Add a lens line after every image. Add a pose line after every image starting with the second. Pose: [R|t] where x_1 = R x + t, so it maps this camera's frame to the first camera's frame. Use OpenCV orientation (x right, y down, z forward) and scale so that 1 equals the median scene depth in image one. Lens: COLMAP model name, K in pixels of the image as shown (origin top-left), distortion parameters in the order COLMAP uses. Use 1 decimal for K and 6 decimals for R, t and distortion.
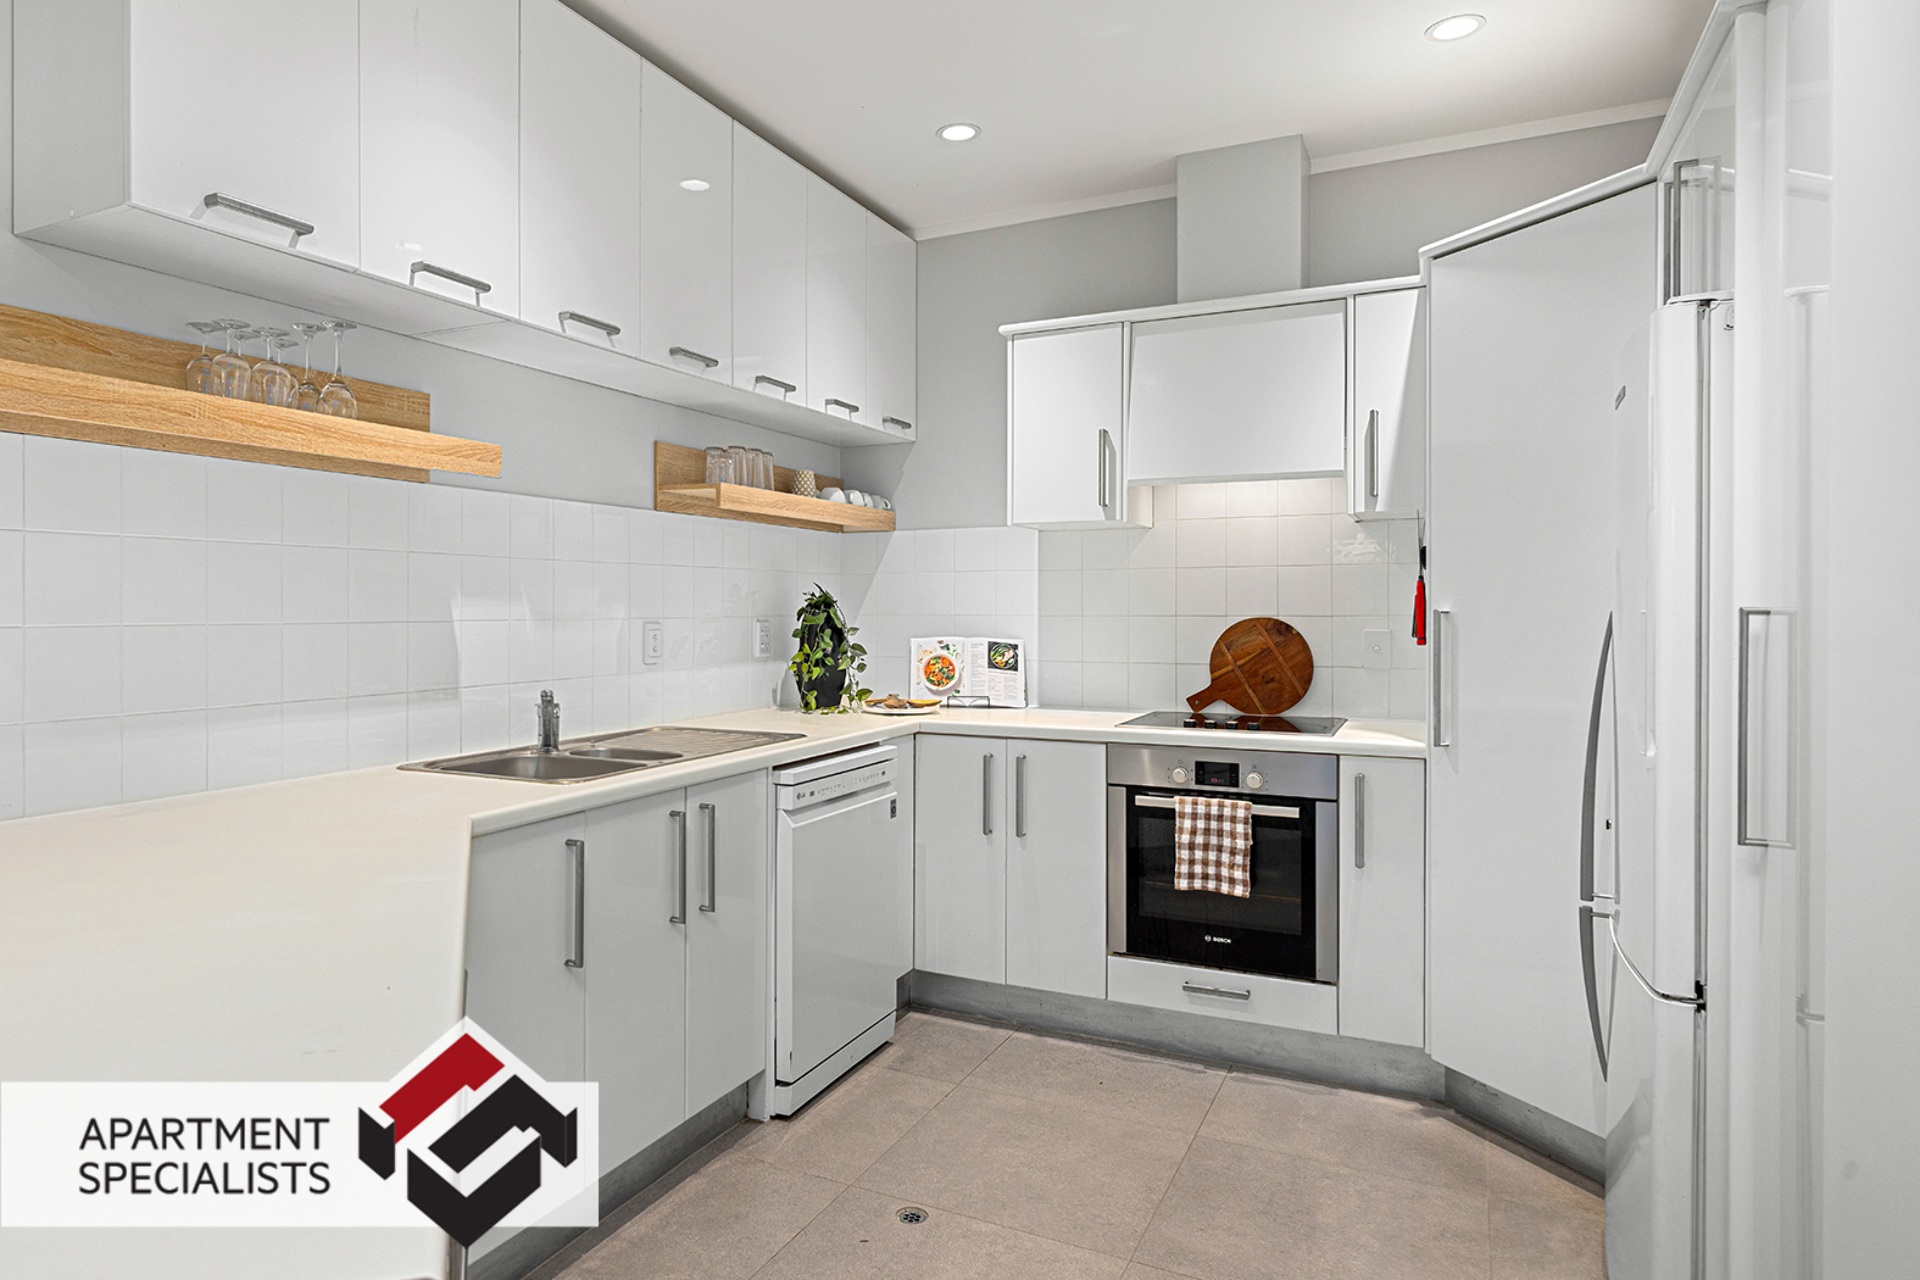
lens RADIAL K [[1166.6, 0, 826.9], [0, 1166.6, 613.5], [0, 0, 1]] dist [0.000134, 0.000165]
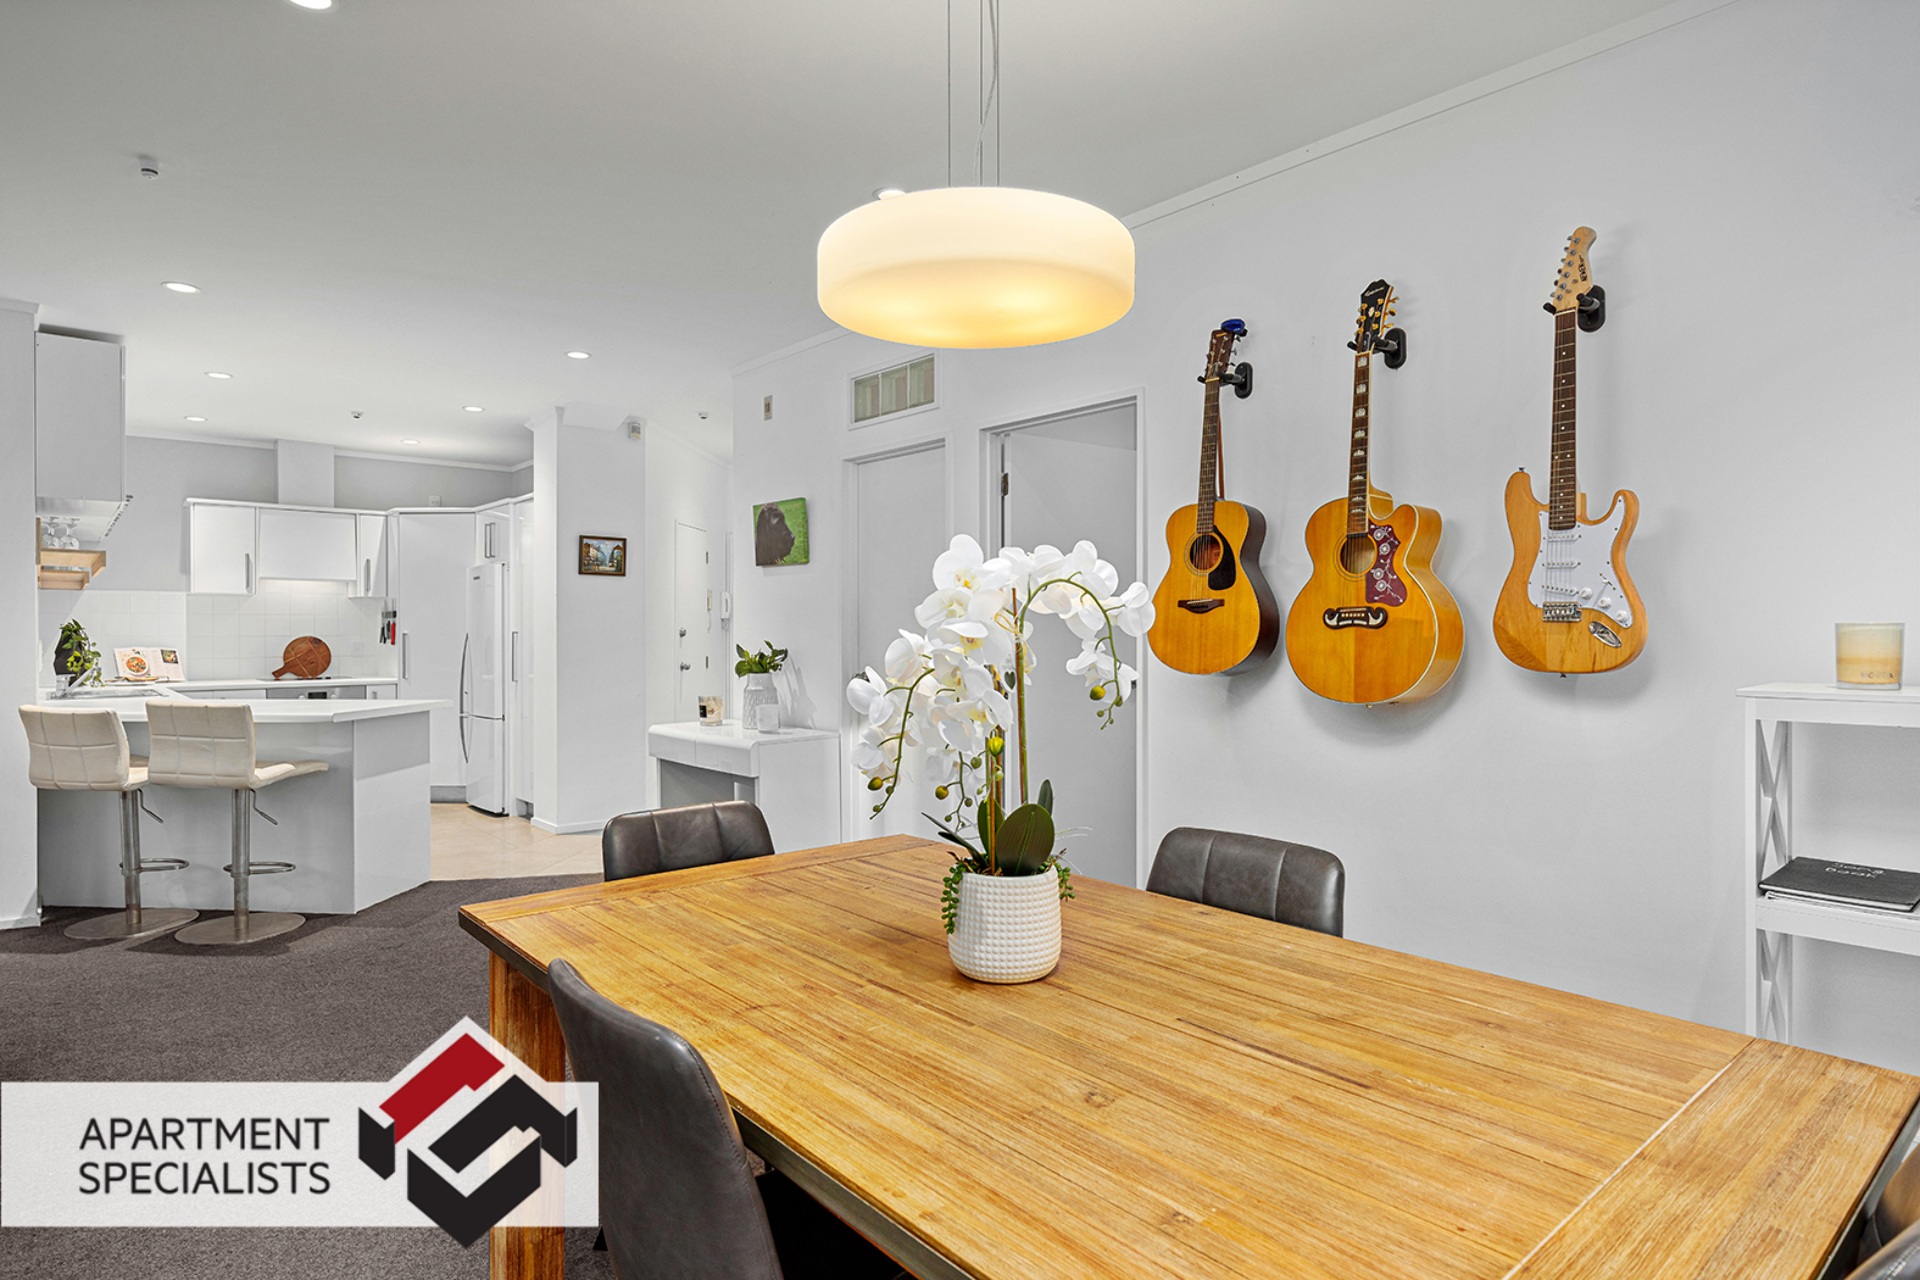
lens RADIAL K [[1049.2, 0, 960.0], [0, 1049.2, 640.0], [0, 0, 1]] dist [-0.005420, -0.000816]
pose [[0.366167, -0.007584, 0.930518, -1.142297], [0.007847, 0.999956, 0.005063, 0.010747], [-0.930516, 0.005448, 0.366211, -1.028964]]
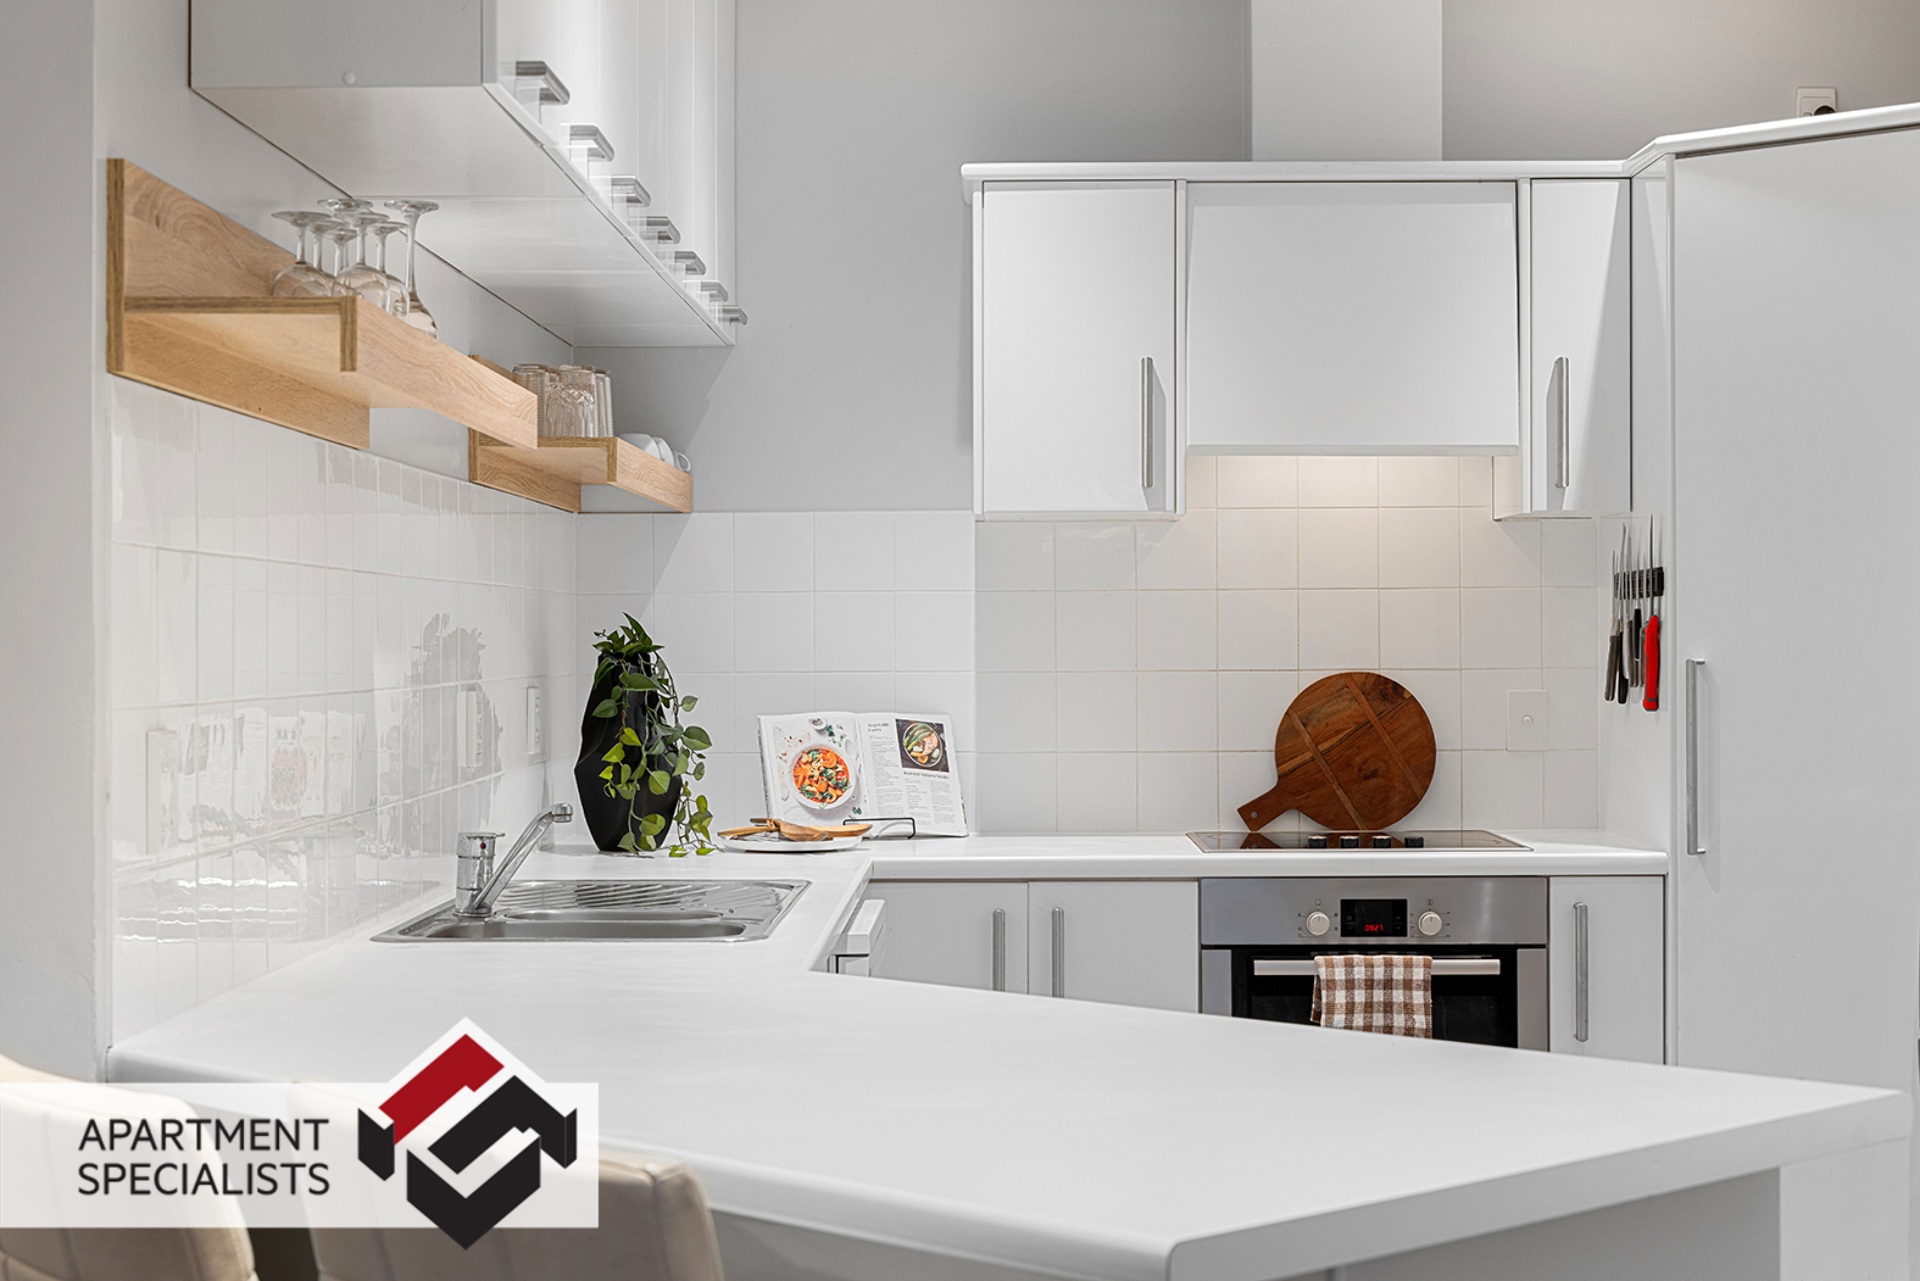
lens RADIAL K [[3156.5, 0, 960.0], [0, 3156.5, 640.5], [0, 0, 1]] dist [-0.019249, -0.092628]
pose [[0.888179, -0.003570, 0.459483, -0.582823], [0.006828, 0.999962, -0.005430, -0.005618], [-0.459446, 0.007960, 0.888170, -0.380574]]
